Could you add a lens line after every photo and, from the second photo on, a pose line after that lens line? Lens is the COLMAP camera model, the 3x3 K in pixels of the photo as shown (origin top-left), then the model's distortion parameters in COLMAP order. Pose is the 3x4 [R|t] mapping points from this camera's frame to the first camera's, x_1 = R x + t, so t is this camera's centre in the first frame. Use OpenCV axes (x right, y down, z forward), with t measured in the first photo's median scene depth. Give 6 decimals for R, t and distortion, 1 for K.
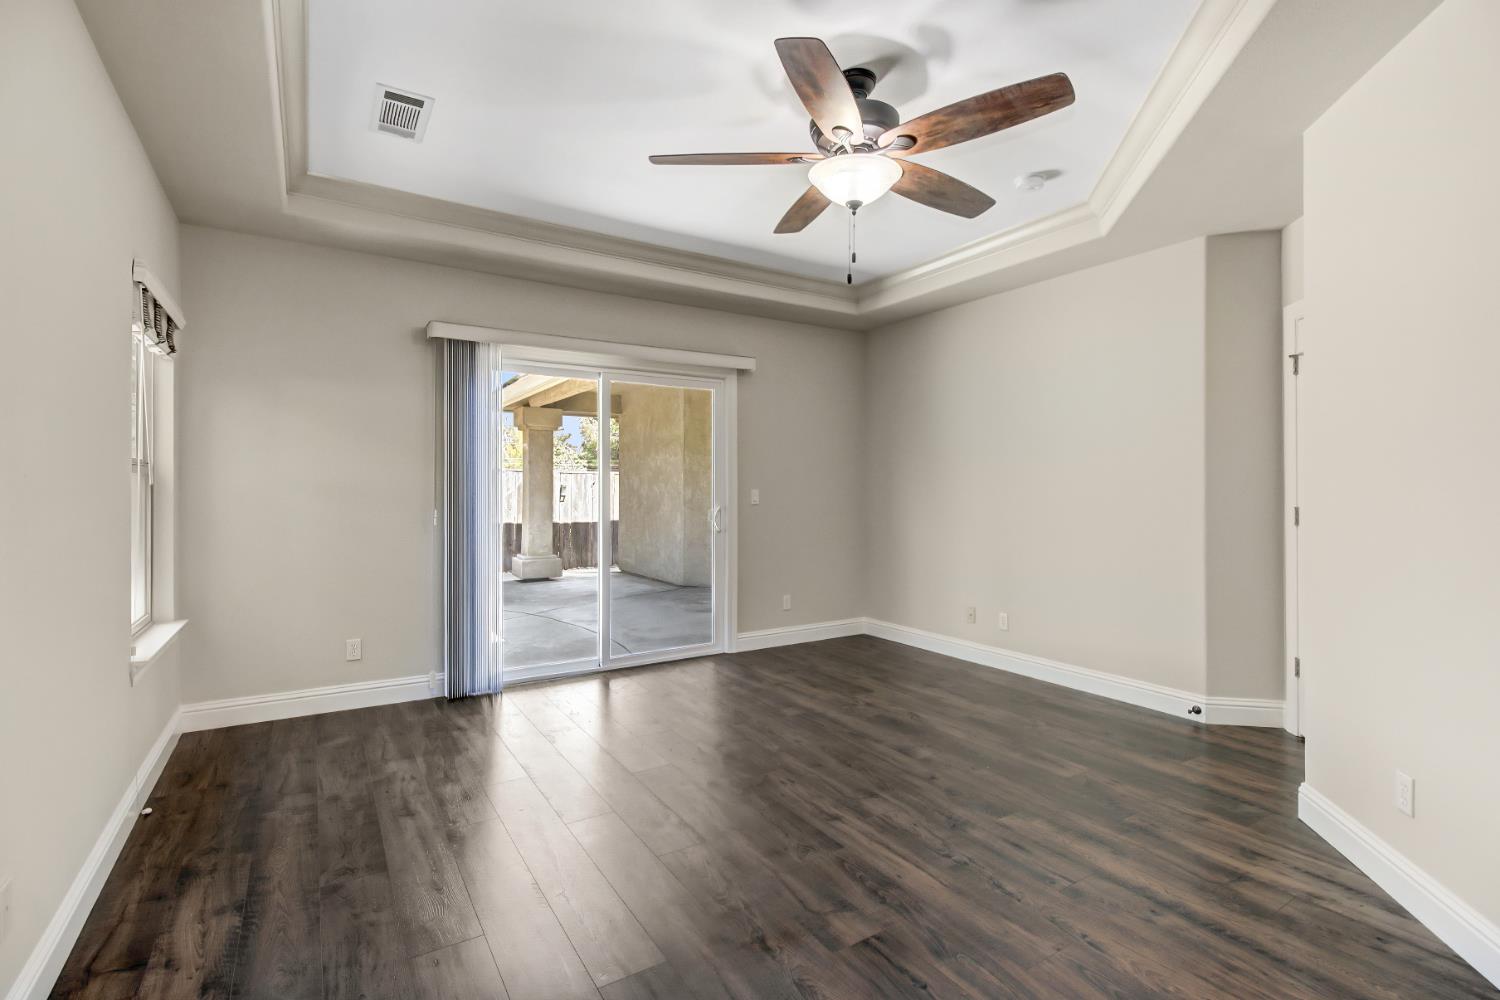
lens RADIAL K [[747.3, 0, 708.4], [0, 747.3, 495.2], [0, 0, 1]] dist [0.003275, 0.000353]
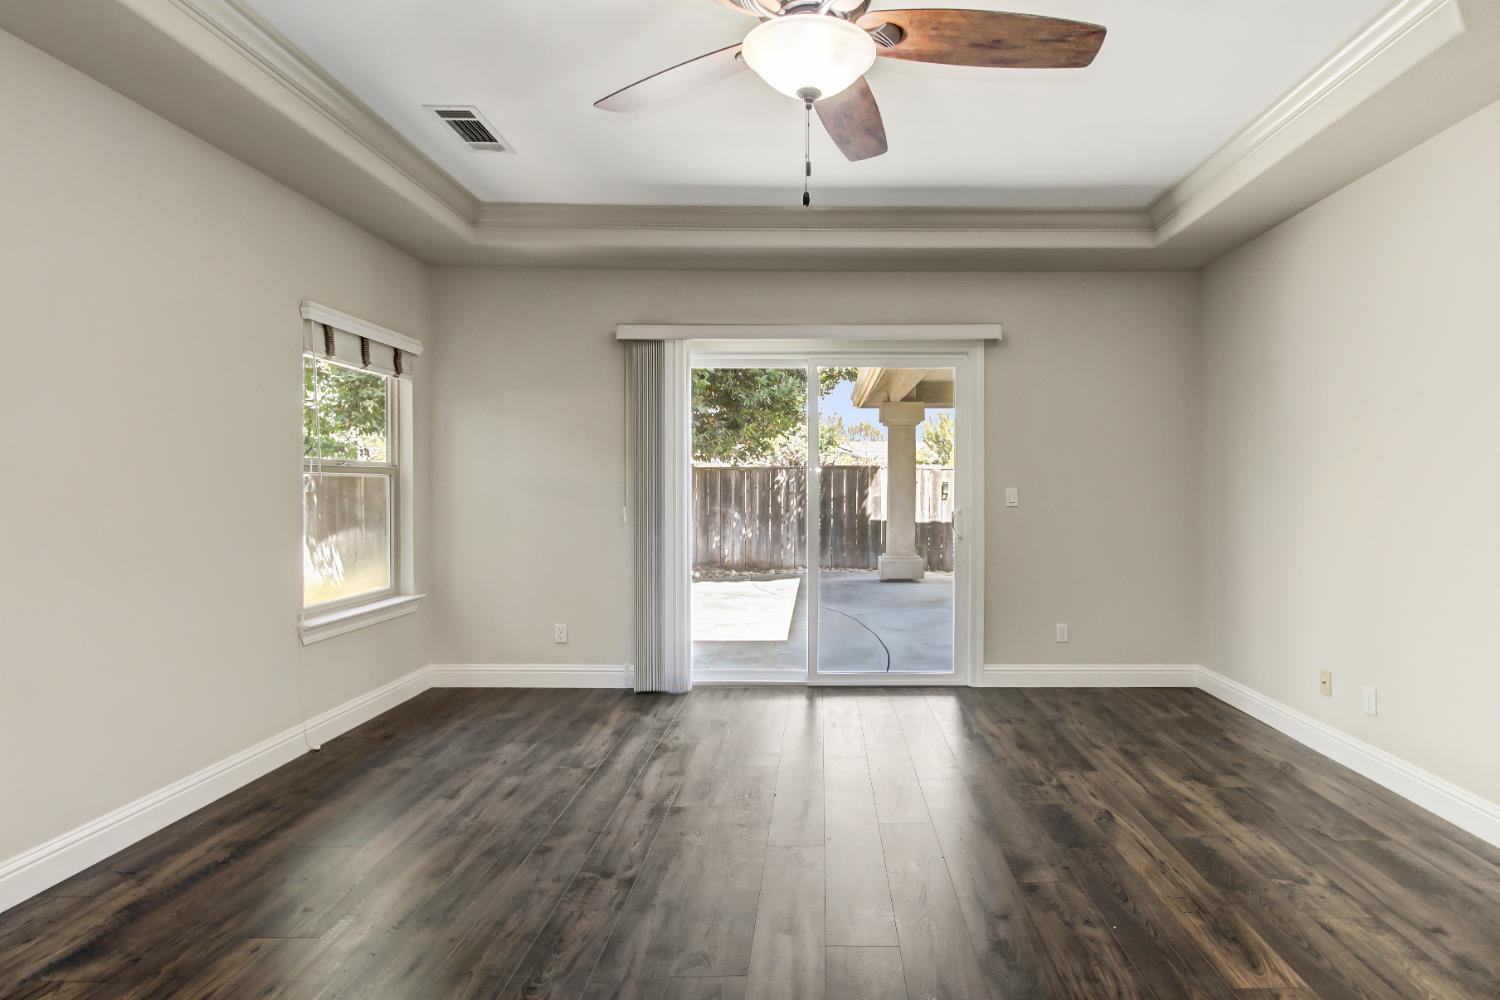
lens RADIAL K [[748.9, 0, 778.1], [0, 748.9, 490.9], [0, 0, 1]] dist [0.010953, -0.000481]
pose [[0.842562, 0.005255, -0.538574, 0.465034], [-0.006275, 0.999980, -0.000060, -0.003429], [0.538563, 0.003430, 0.842578, 0.304621]]
